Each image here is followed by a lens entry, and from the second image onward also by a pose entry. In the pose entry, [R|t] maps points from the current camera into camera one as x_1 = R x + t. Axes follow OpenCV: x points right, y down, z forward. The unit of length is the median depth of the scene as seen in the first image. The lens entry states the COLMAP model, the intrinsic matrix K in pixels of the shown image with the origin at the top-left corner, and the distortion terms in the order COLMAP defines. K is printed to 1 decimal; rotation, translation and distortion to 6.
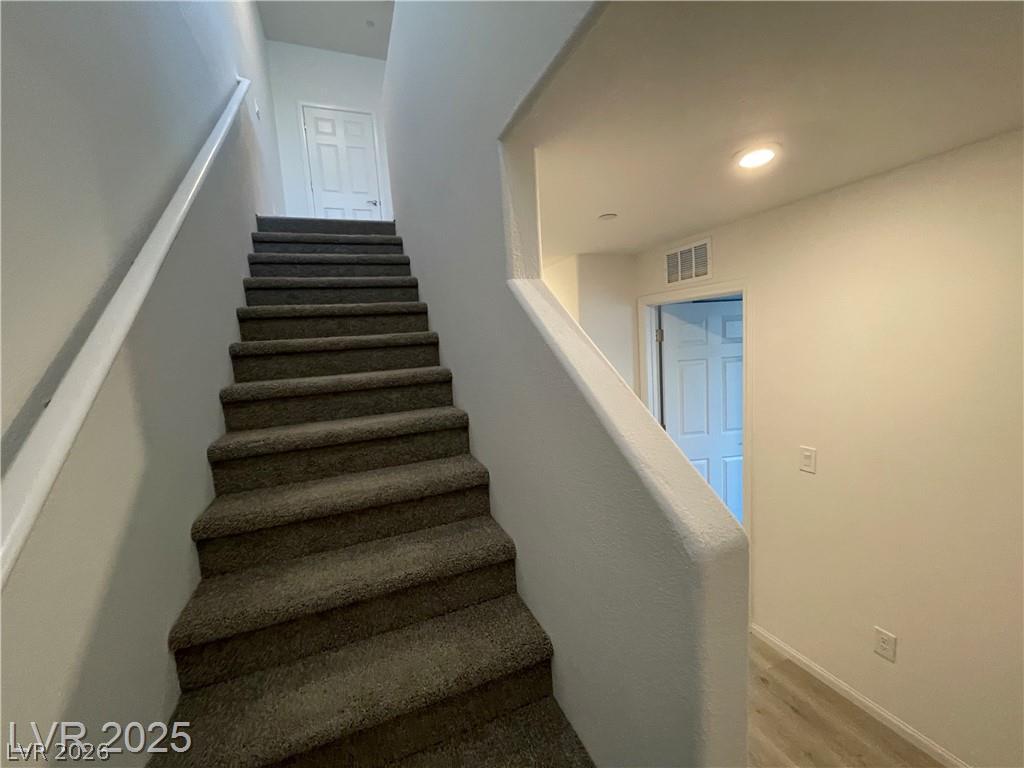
lens RADIAL K [[413.4, 0, 511.6], [0, 413.4, 382.9], [0, 0, 1]] dist [-0.005826, -0.000119]
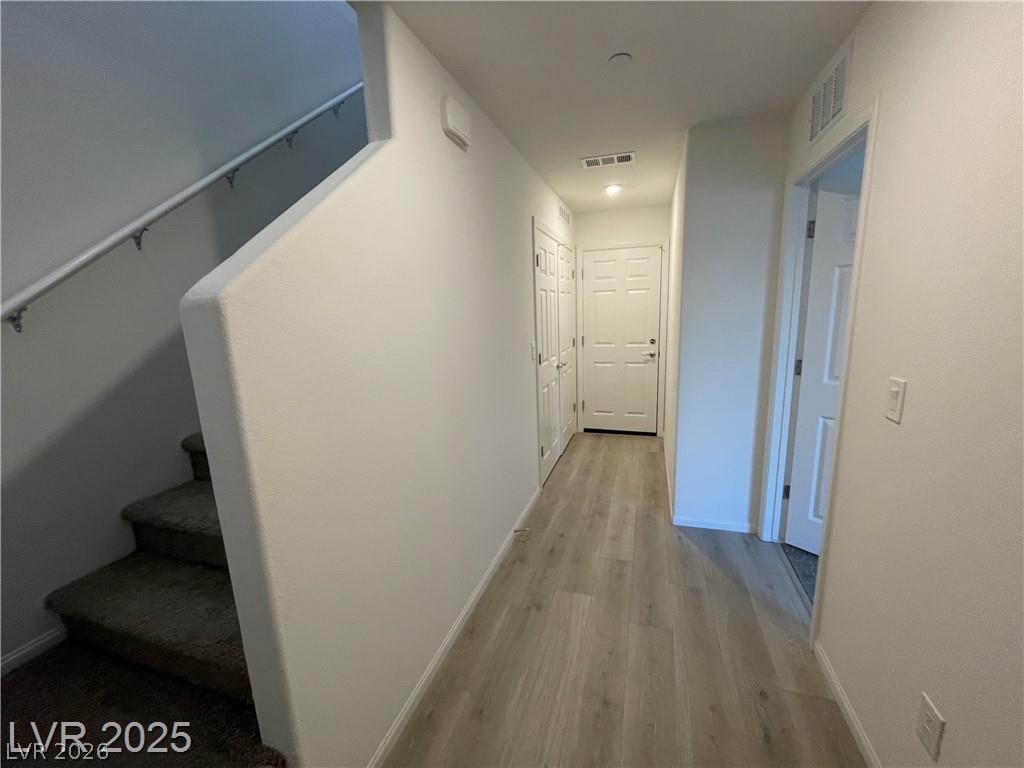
lens RADIAL K [[413.4, 0, 511.2], [0, 413.4, 386.2], [0, 0, 1]] dist [-0.005826, -0.000119]
pose [[0.759498, 0.162524, -0.629880, 0.668769], [-0.086614, 0.984931, 0.149697, 0.127284], [0.644717, -0.059138, 0.762130, 0.205059]]
